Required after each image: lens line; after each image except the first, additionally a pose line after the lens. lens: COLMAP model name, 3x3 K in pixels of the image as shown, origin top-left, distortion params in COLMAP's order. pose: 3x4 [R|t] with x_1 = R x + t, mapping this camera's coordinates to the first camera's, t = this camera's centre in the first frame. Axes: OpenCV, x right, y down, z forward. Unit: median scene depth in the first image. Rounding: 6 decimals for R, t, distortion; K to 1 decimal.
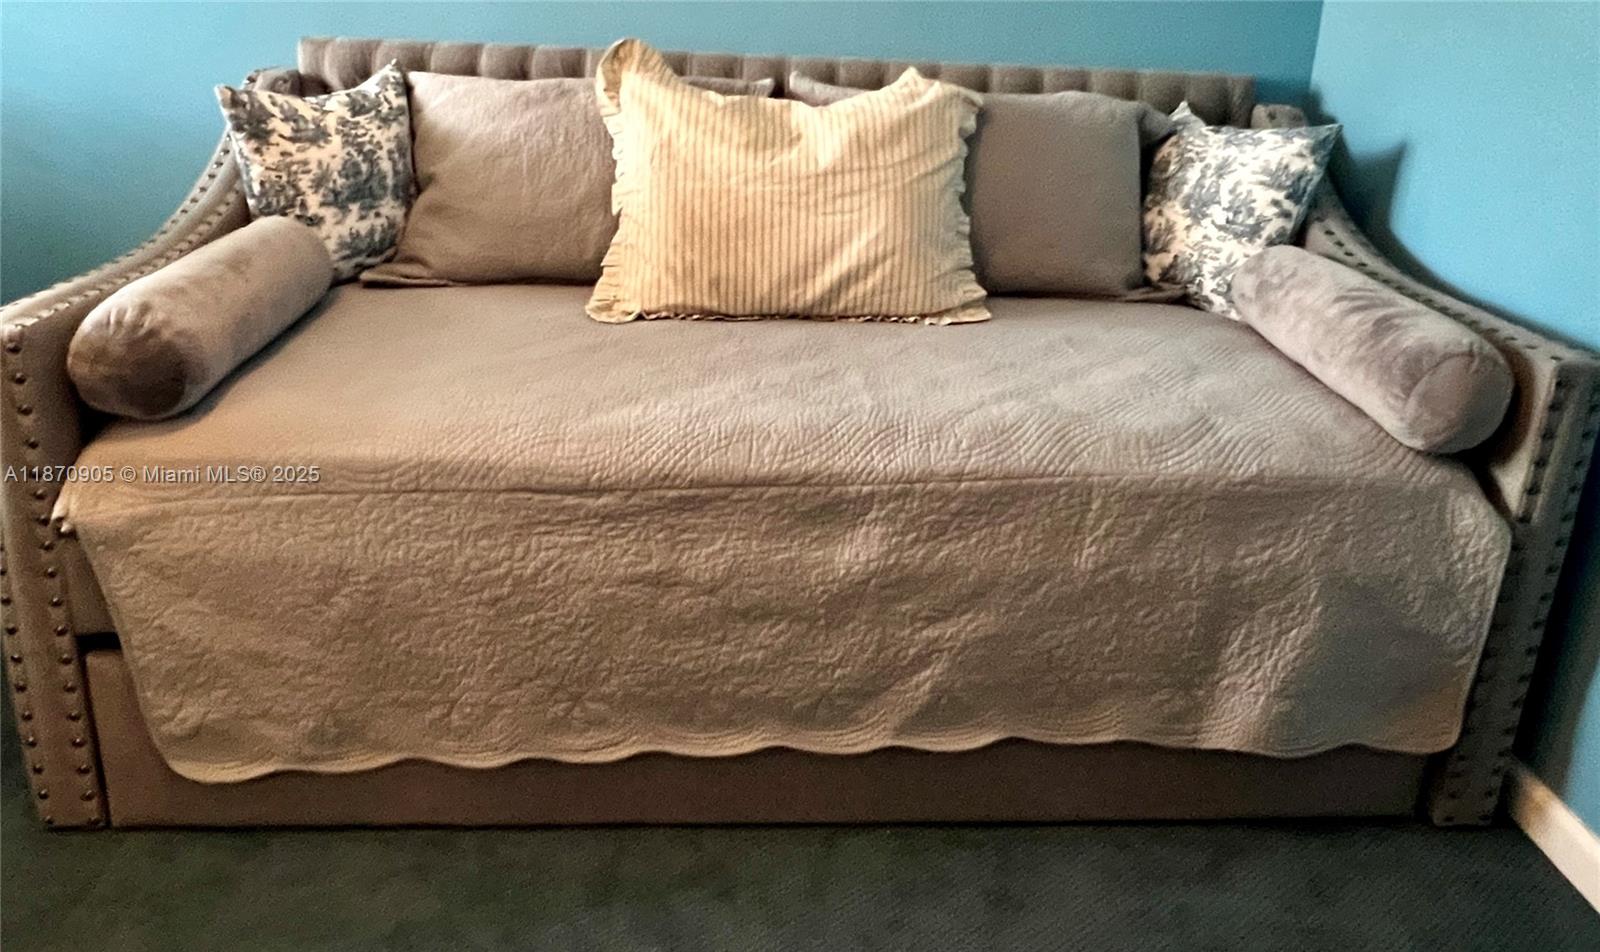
lens RADIAL K [[1194.6, 0, 799.3], [0, 1194.6, 347.3], [0, 0, 1]] dist [0.051010, 0.000630]
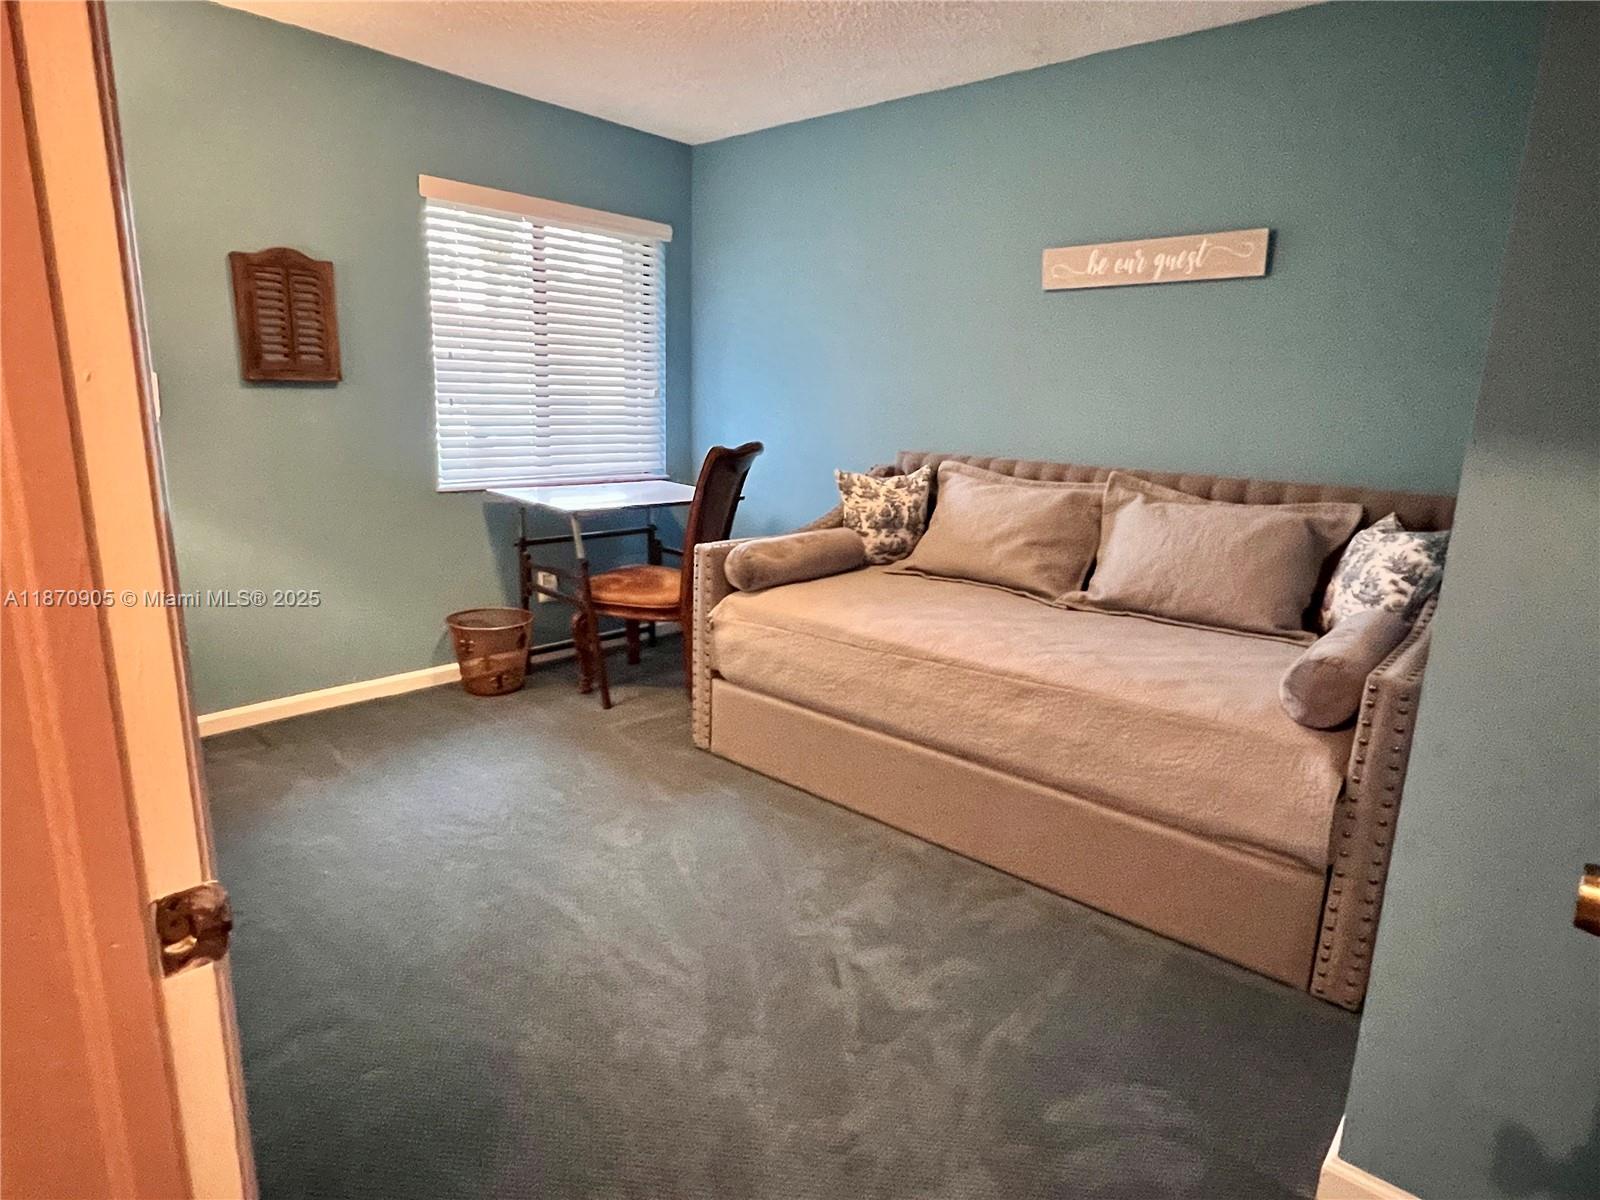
lens RADIAL K [[899.3, 0, 800.0], [0, 899.3, 600.0], [0, 0, 1]] dist [-0.000946, -0.000808]
pose [[0.714120, 0.136654, -0.686556, 0.620623], [-0.210057, 0.977396, -0.023948, 0.070156], [0.667764, 0.161318, 0.726682, -0.216446]]
